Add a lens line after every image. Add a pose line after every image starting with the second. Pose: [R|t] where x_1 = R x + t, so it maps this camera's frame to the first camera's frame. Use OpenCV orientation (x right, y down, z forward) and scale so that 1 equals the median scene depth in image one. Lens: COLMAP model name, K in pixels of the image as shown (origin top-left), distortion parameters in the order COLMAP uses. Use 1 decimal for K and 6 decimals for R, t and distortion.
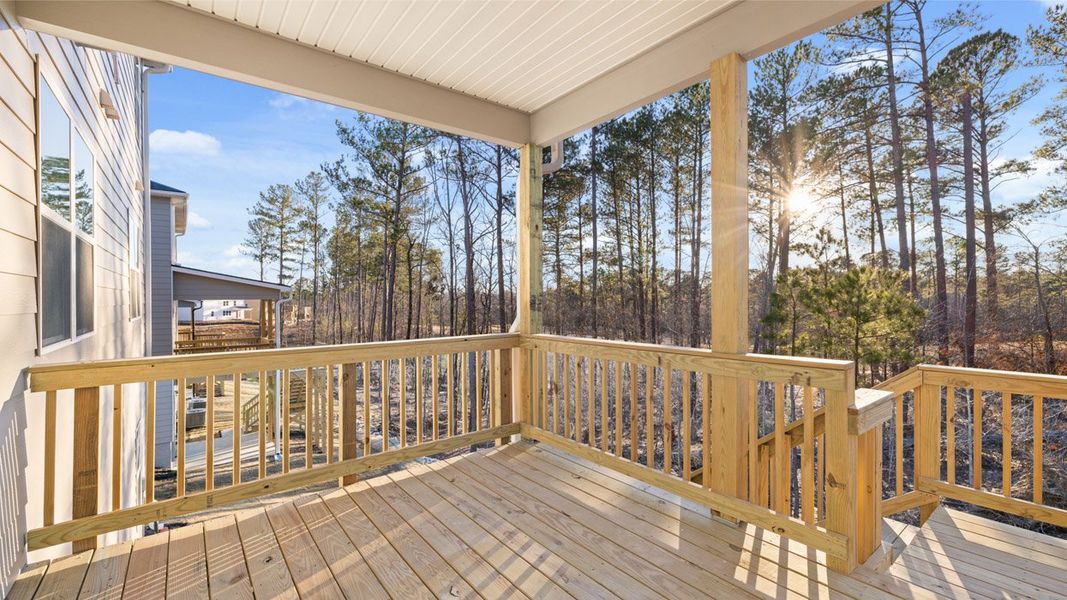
lens RADIAL K [[445.5, 0, 540.5], [0, 445.5, 304.3], [0, 0, 1]] dist [-0.000186, 0.000225]
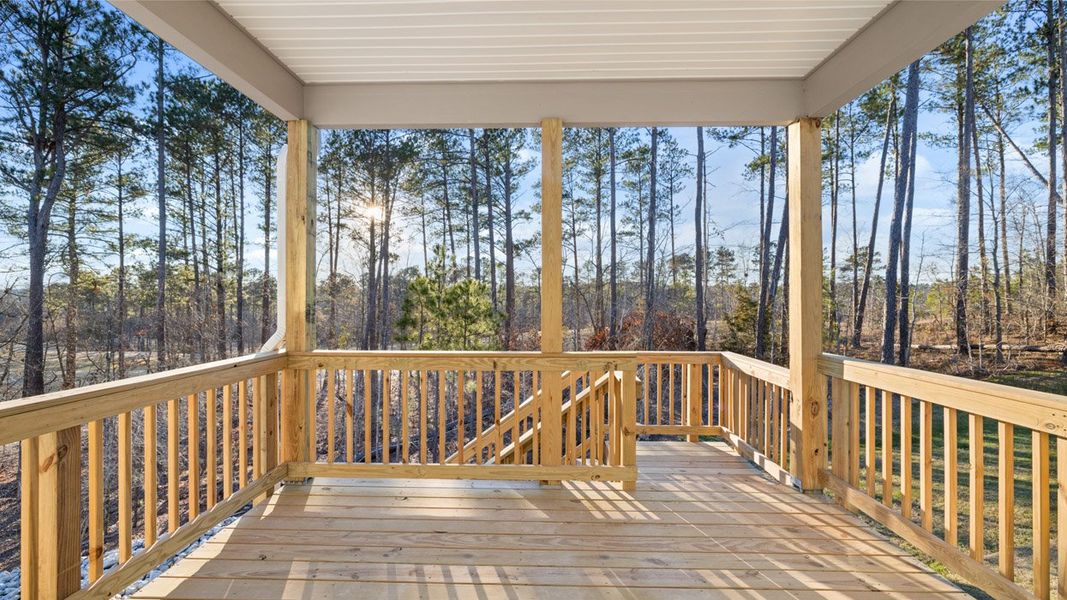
lens RADIAL K [[445.5, 0, 540.5], [0, 445.5, 304.3], [0, 0, 1]] dist [-0.000186, 0.000225]
pose [[0.641173, 0.003116, 0.767390, -0.105266], [0.003324, 0.999971, -0.006837, -0.003687], [-0.767389, 0.006934, 0.641144, 0.039101]]
